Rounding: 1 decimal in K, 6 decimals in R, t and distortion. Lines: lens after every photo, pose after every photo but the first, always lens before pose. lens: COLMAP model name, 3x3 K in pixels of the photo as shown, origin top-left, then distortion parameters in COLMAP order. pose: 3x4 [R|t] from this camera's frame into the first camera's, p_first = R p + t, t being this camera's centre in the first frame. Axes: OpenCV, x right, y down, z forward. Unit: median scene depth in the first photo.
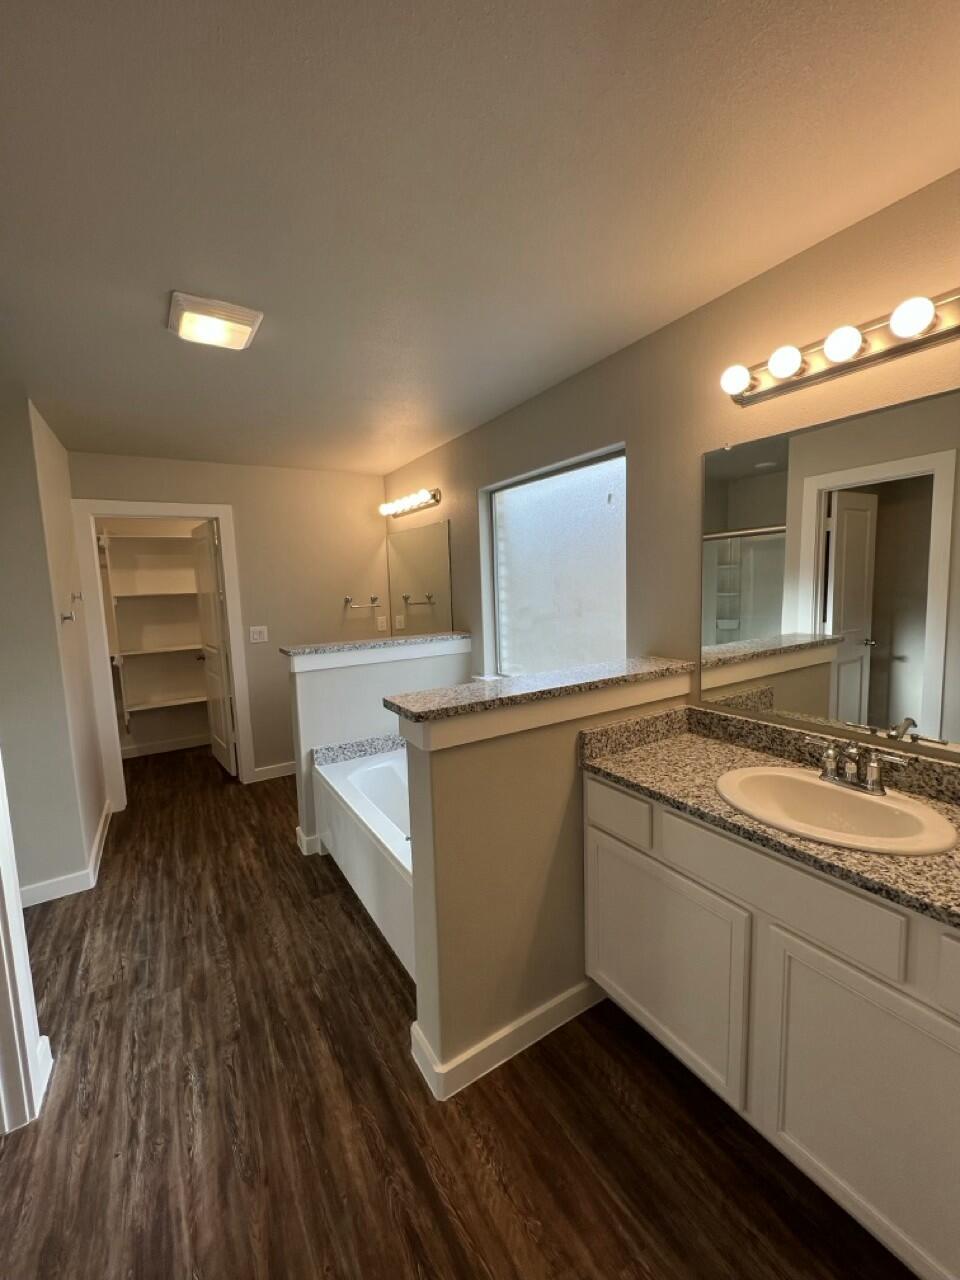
lens RADIAL K [[512.0, 0, 477.2], [0, 512.0, 637.7], [0, 0, 1]] dist [-0.001323, 0.000259]
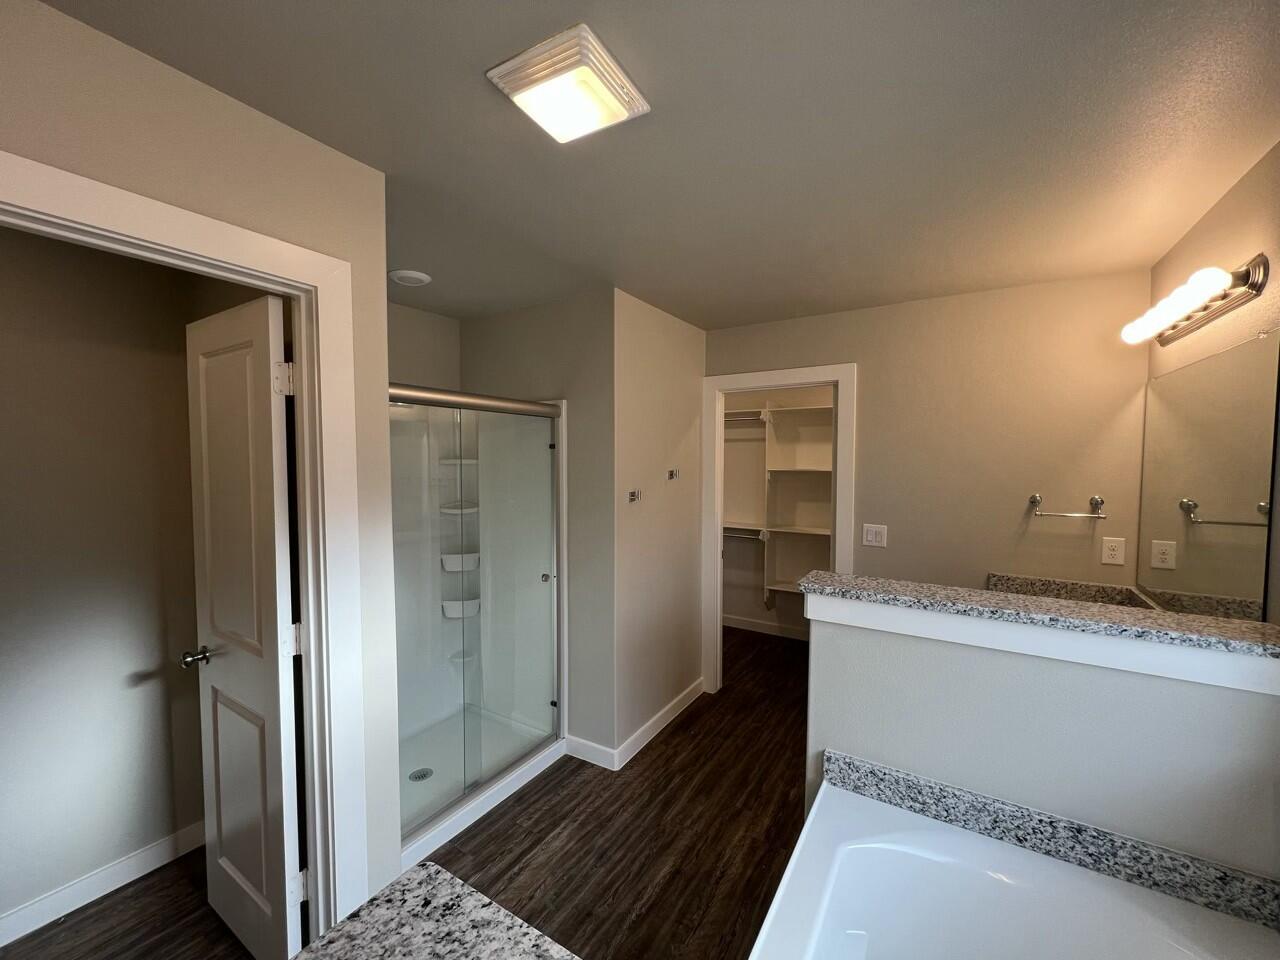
lens RADIAL K [[512.0, 0, 638.7], [0, 512.0, 481.7], [0, 0, 1]] dist [-0.001323, 0.000259]
pose [[0.444384, 0.079152, -0.892333, 0.088590], [-0.114541, 0.992934, 0.031034, -0.085993], [0.888484, 0.088418, 0.450310, 0.474340]]
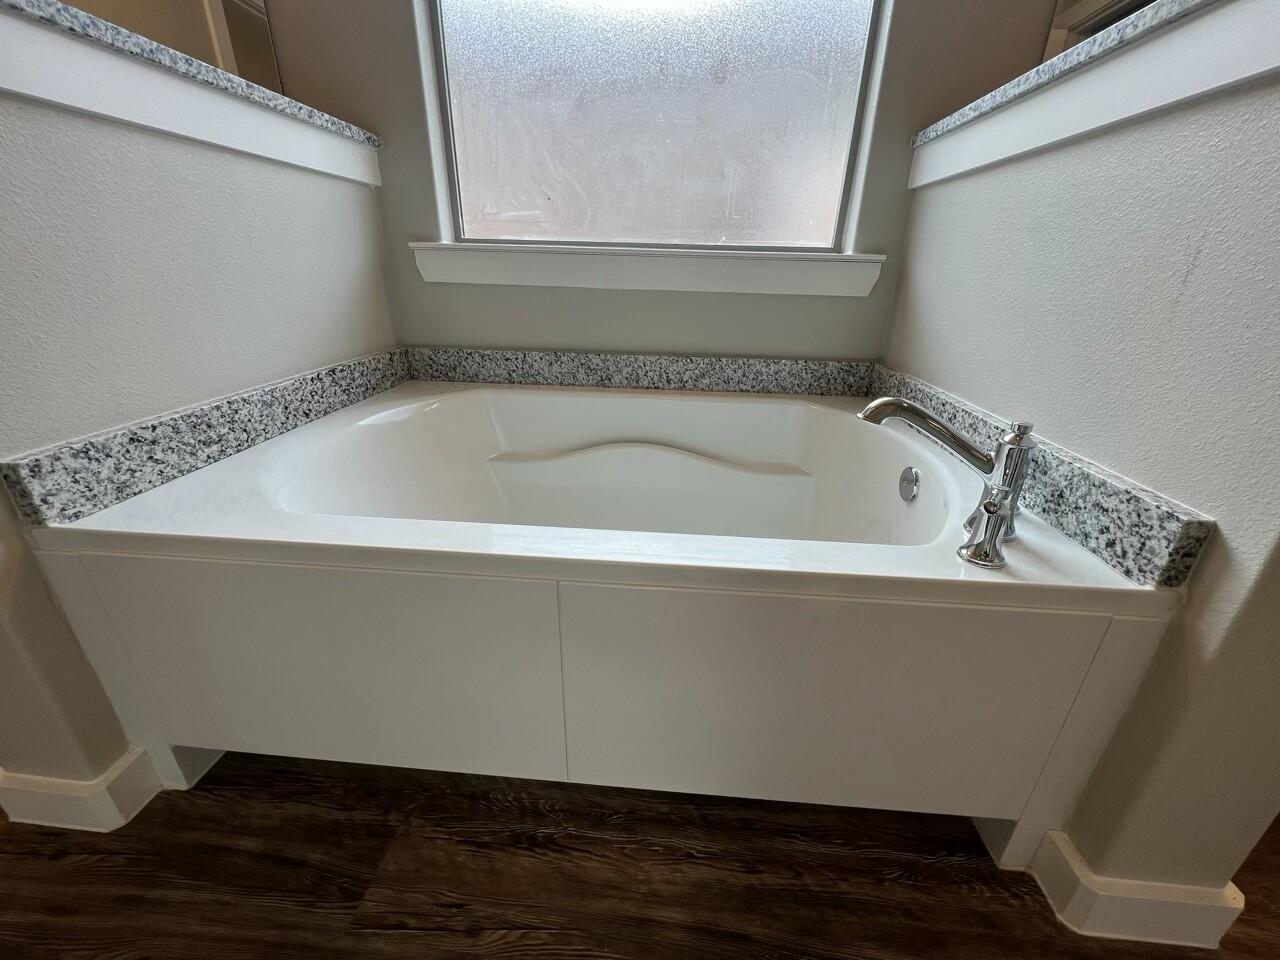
lens RADIAL K [[512.0, 0, 639.4], [0, 512.0, 480.2], [0, 0, 1]] dist [-0.001323, 0.000259]
pose [[0.591606, -0.271551, 0.759119, -0.309094], [0.045216, 0.951264, 0.305046, 0.156386], [-0.804958, -0.146142, 0.575052, 0.593744]]
